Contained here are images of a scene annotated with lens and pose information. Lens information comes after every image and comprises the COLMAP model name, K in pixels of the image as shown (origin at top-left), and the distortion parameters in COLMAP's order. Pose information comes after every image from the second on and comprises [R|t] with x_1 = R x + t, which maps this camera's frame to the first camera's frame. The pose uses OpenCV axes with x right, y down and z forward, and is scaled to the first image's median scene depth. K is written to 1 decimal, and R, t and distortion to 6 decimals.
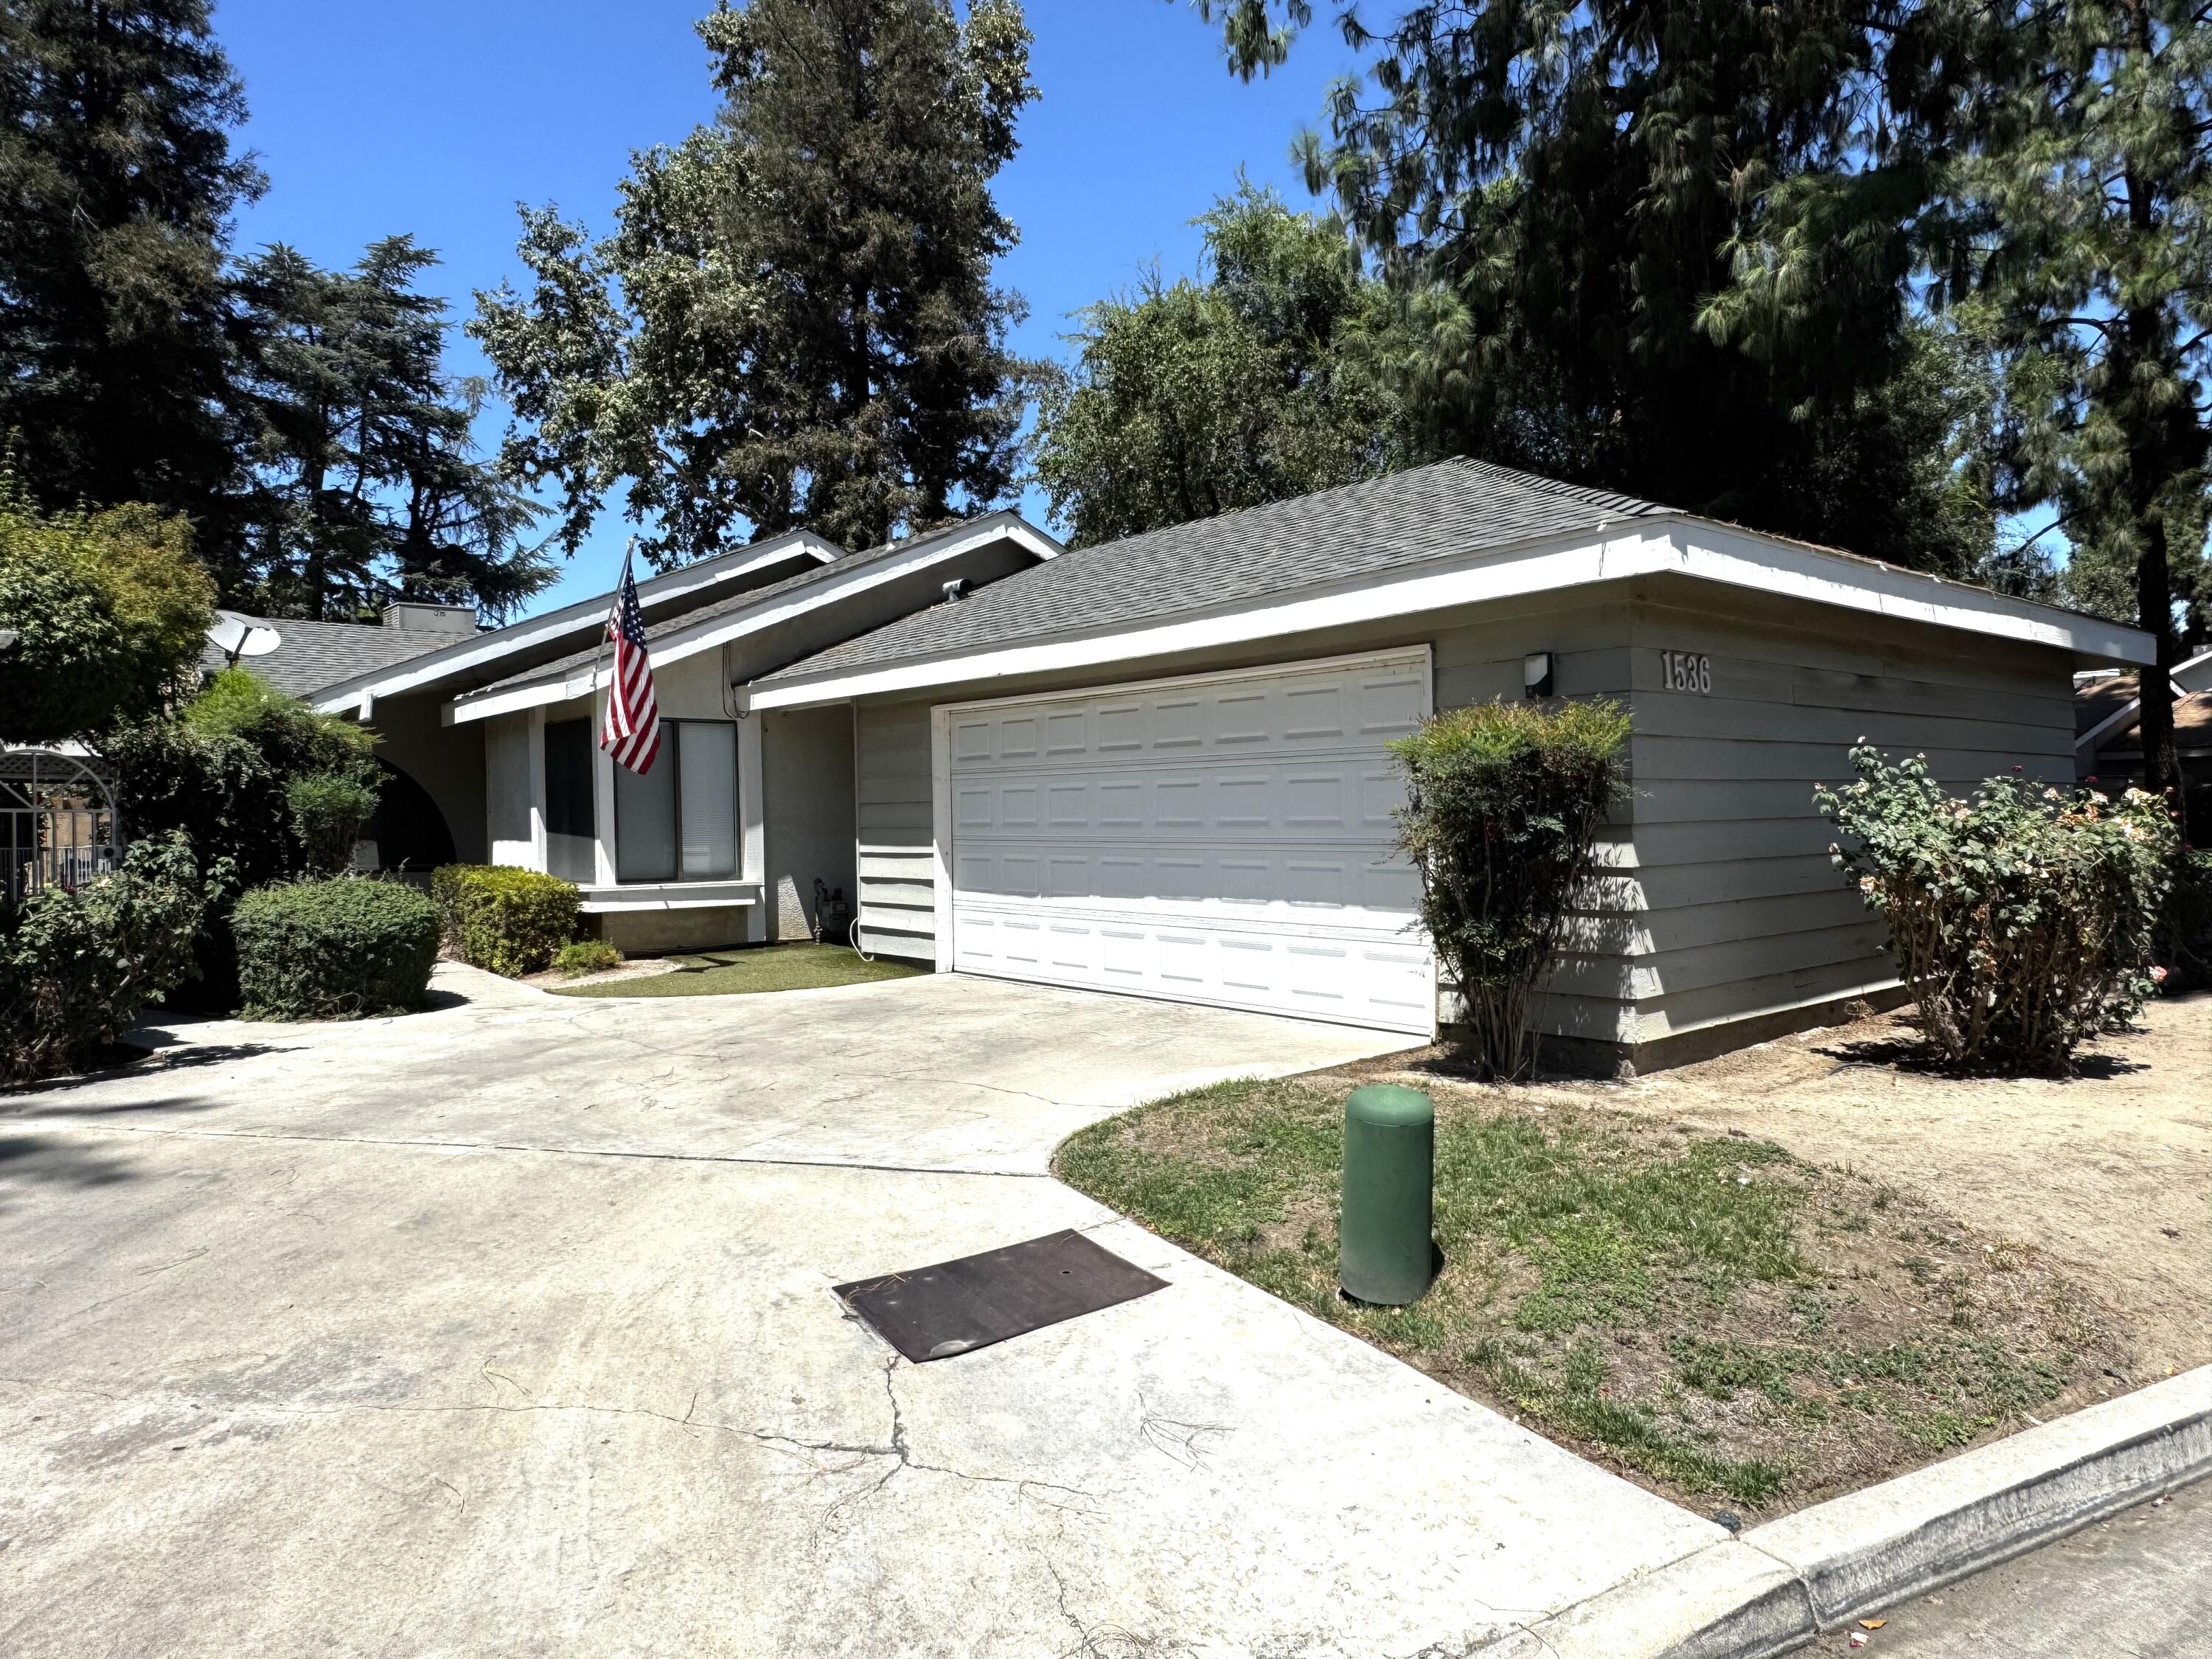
lens RADIAL K [[1444.6, 0, 1105.9], [0, 1444.6, 815.2], [0, 0, 1]] dist [-0.000718, 0.047908]
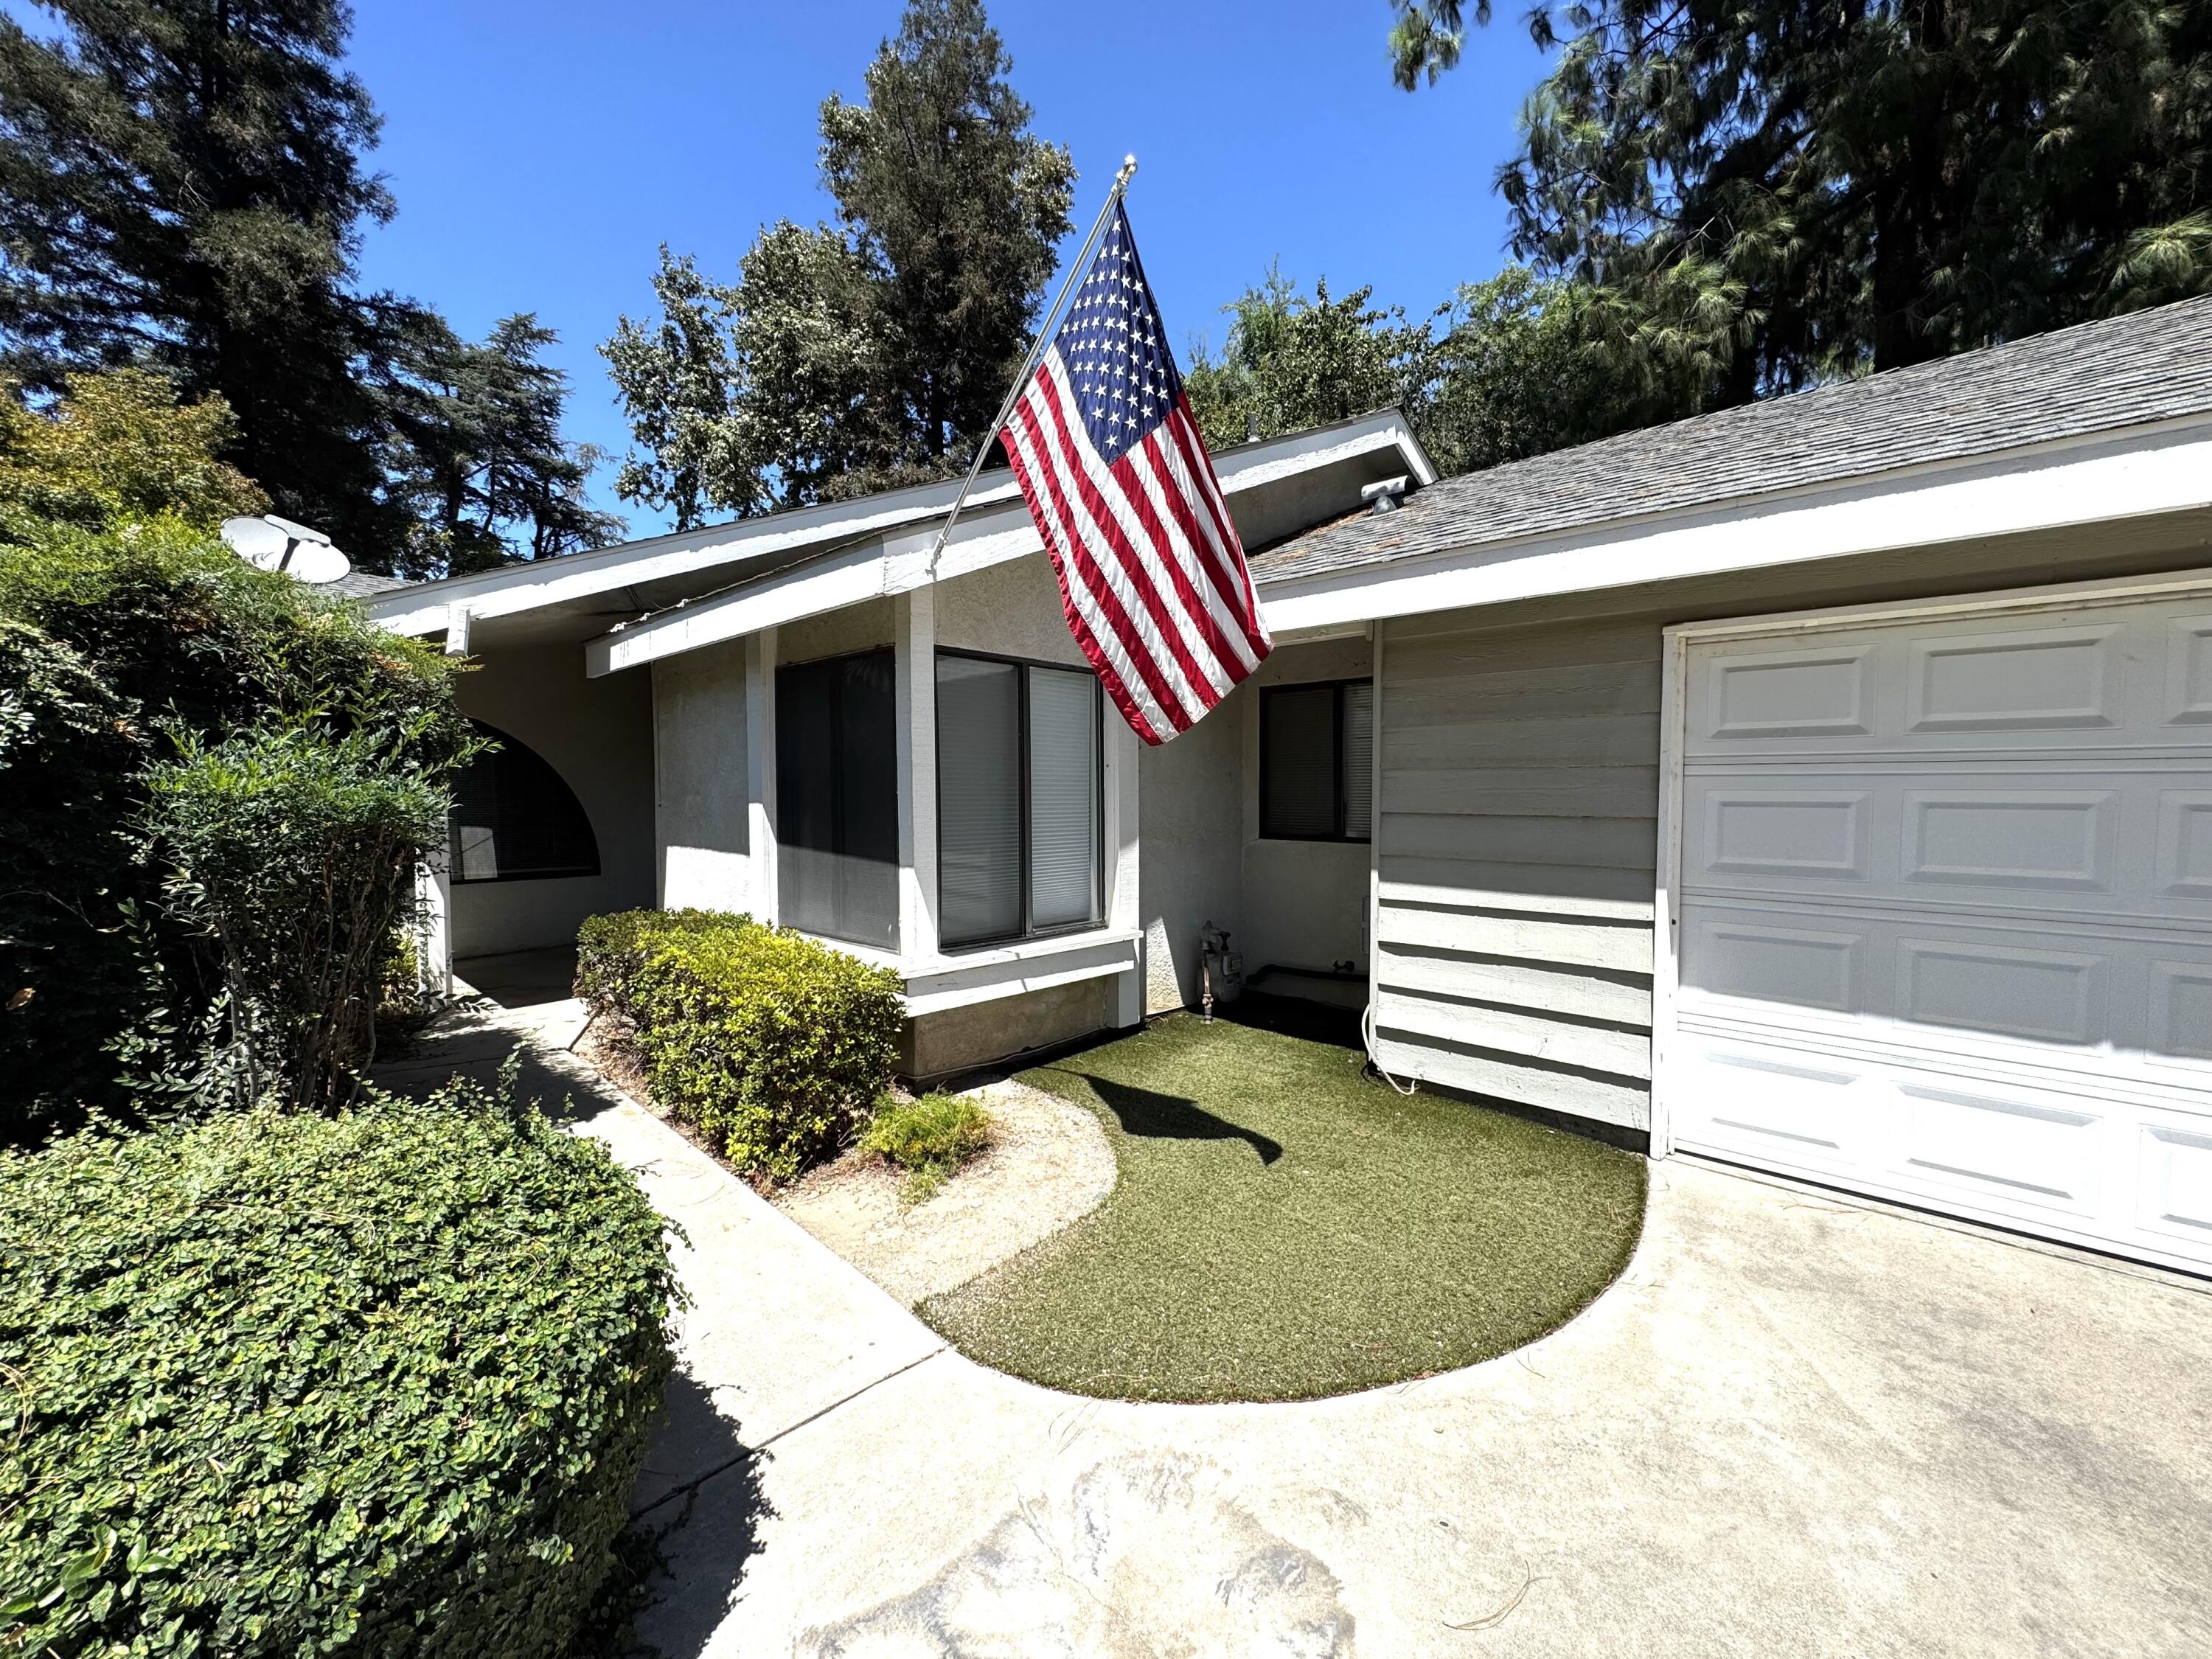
lens RADIAL K [[878.3, 0, 1101.4], [0, 878.3, 829.0], [0, 0, 1]] dist [-0.000504, 0.000096]
pose [[0.992221, 0.009625, 0.124115, -0.136965], [-0.014384, 0.999193, 0.037509, -0.005692], [-0.123654, -0.039002, 0.991559, 0.284472]]
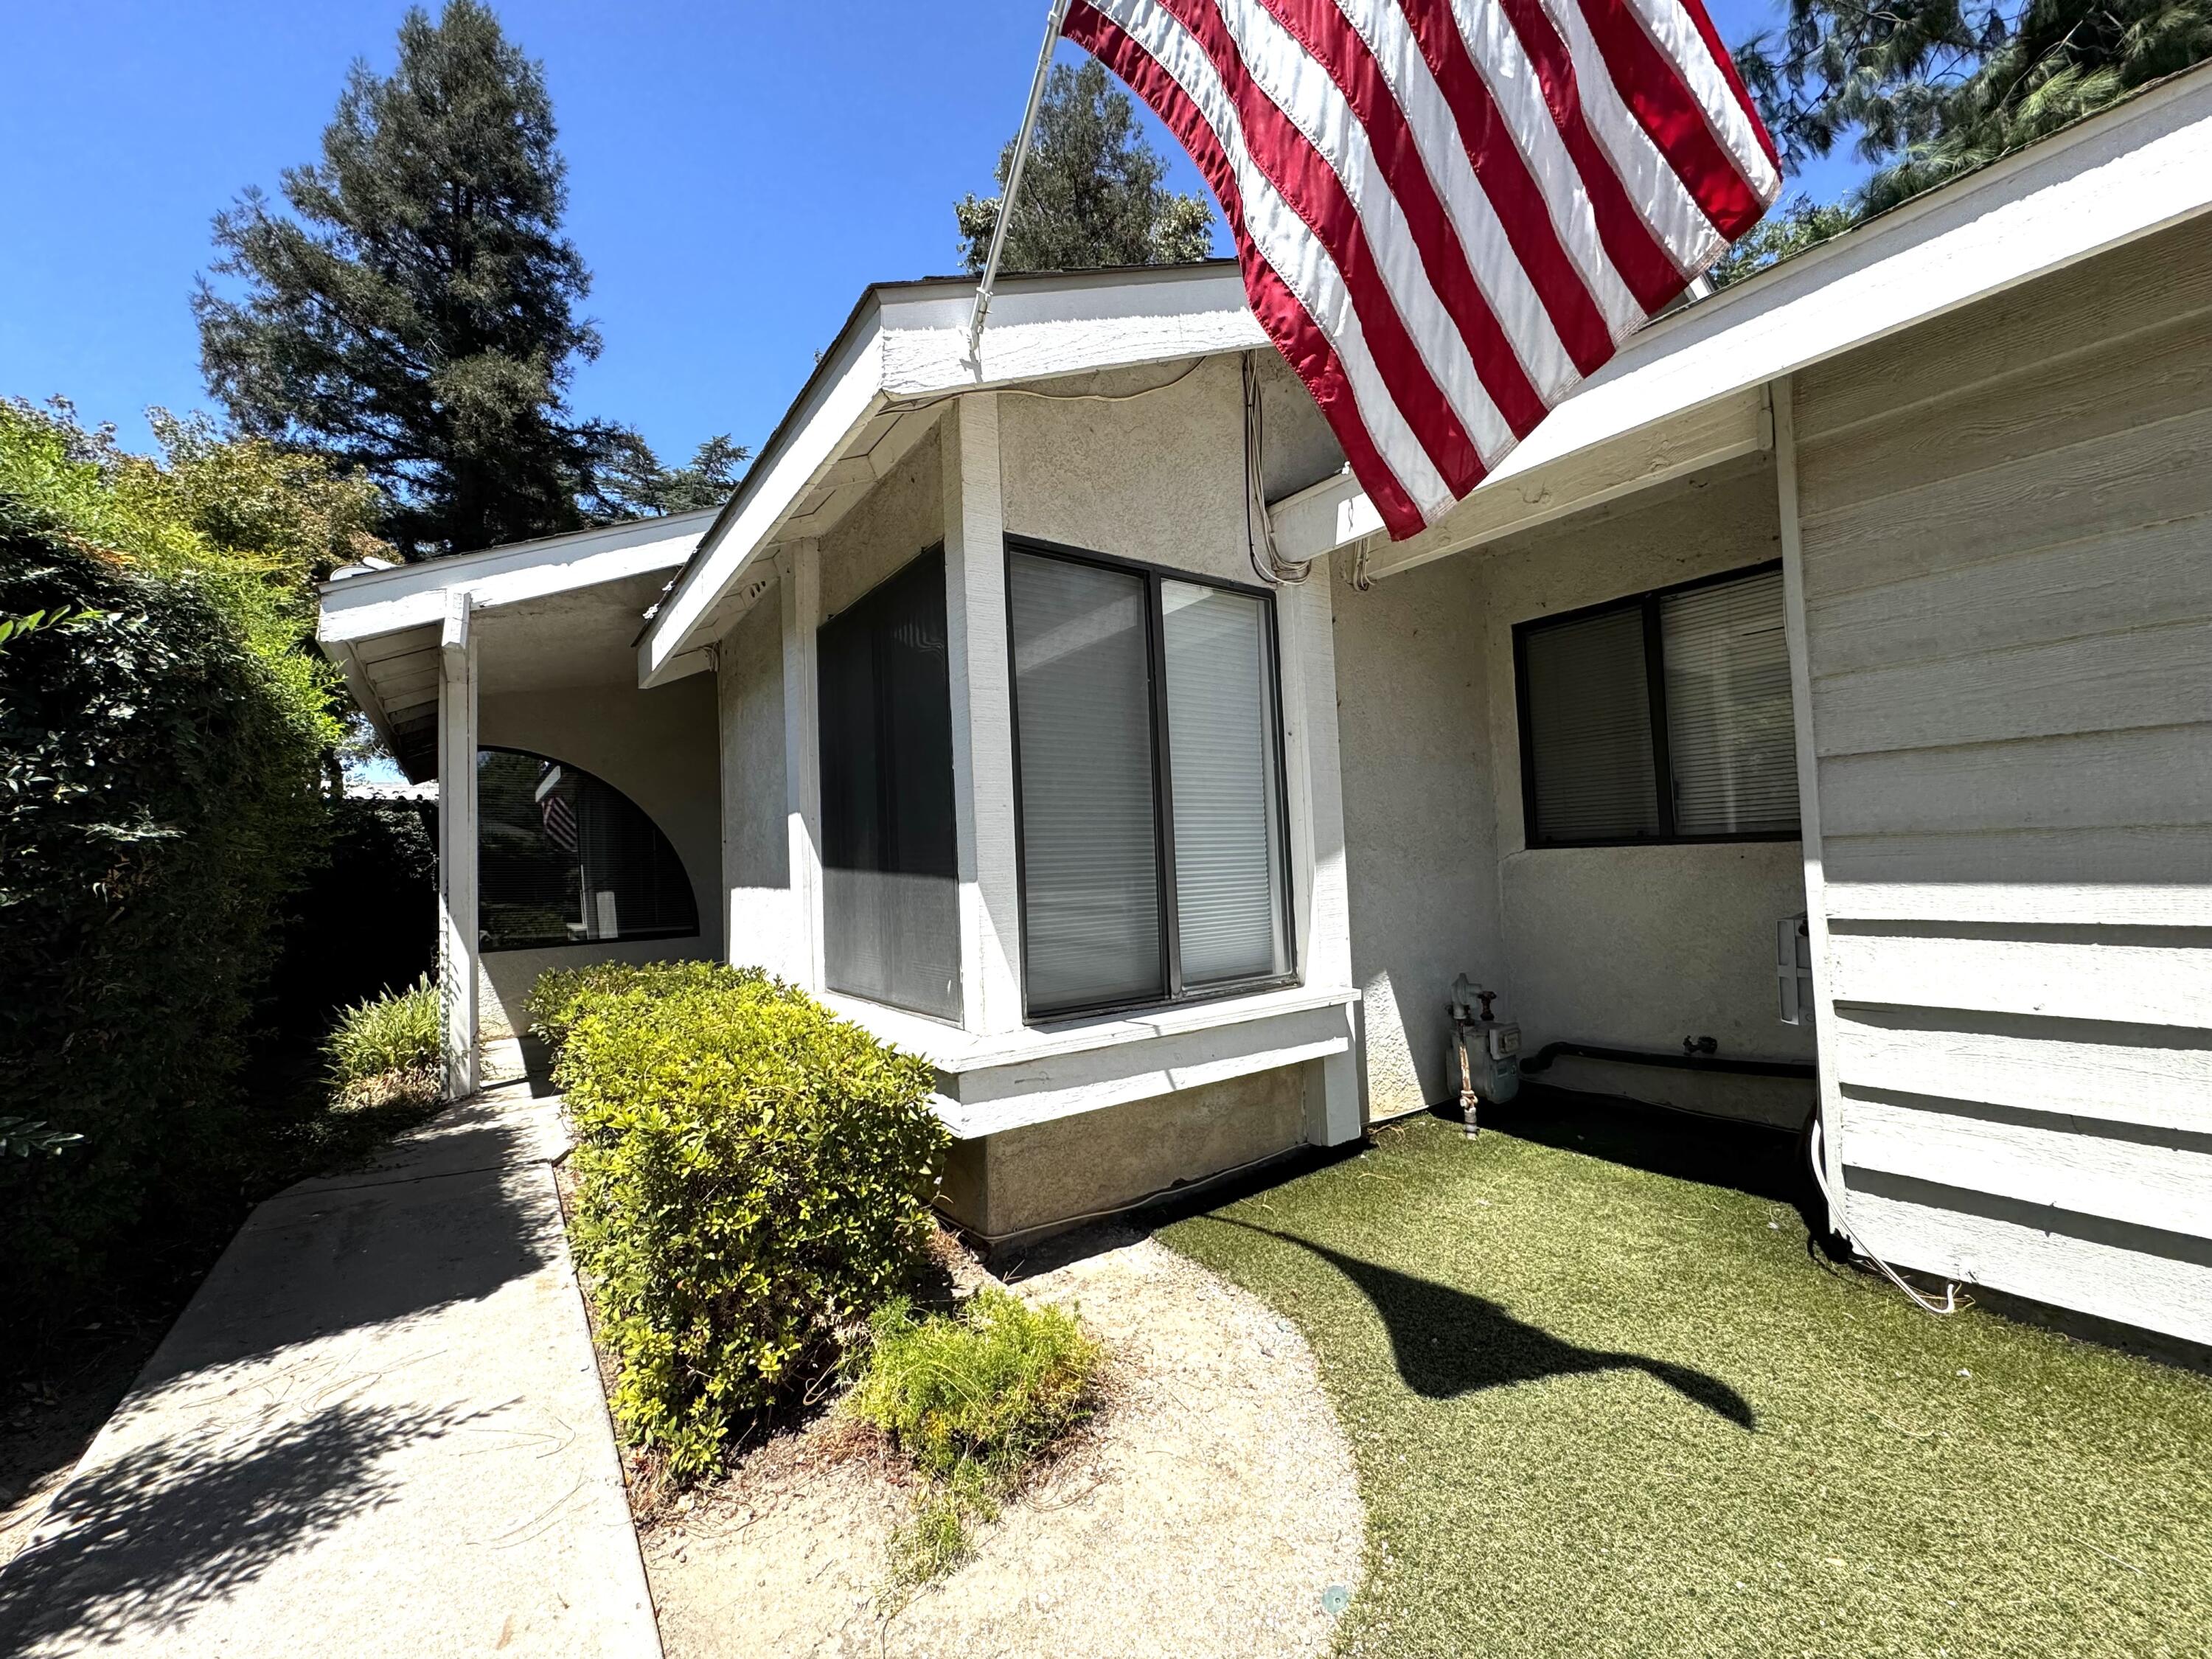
lens RADIAL K [[878.3, 0, 1101.4], [0, 878.3, 829.0], [0, 0, 1]] dist [-0.000504, 0.000096]
pose [[0.997107, -0.027331, -0.070928, -0.130943], [0.024362, 0.998804, -0.042389, 0.004616], [0.072001, 0.040538, 0.996580, 0.341971]]
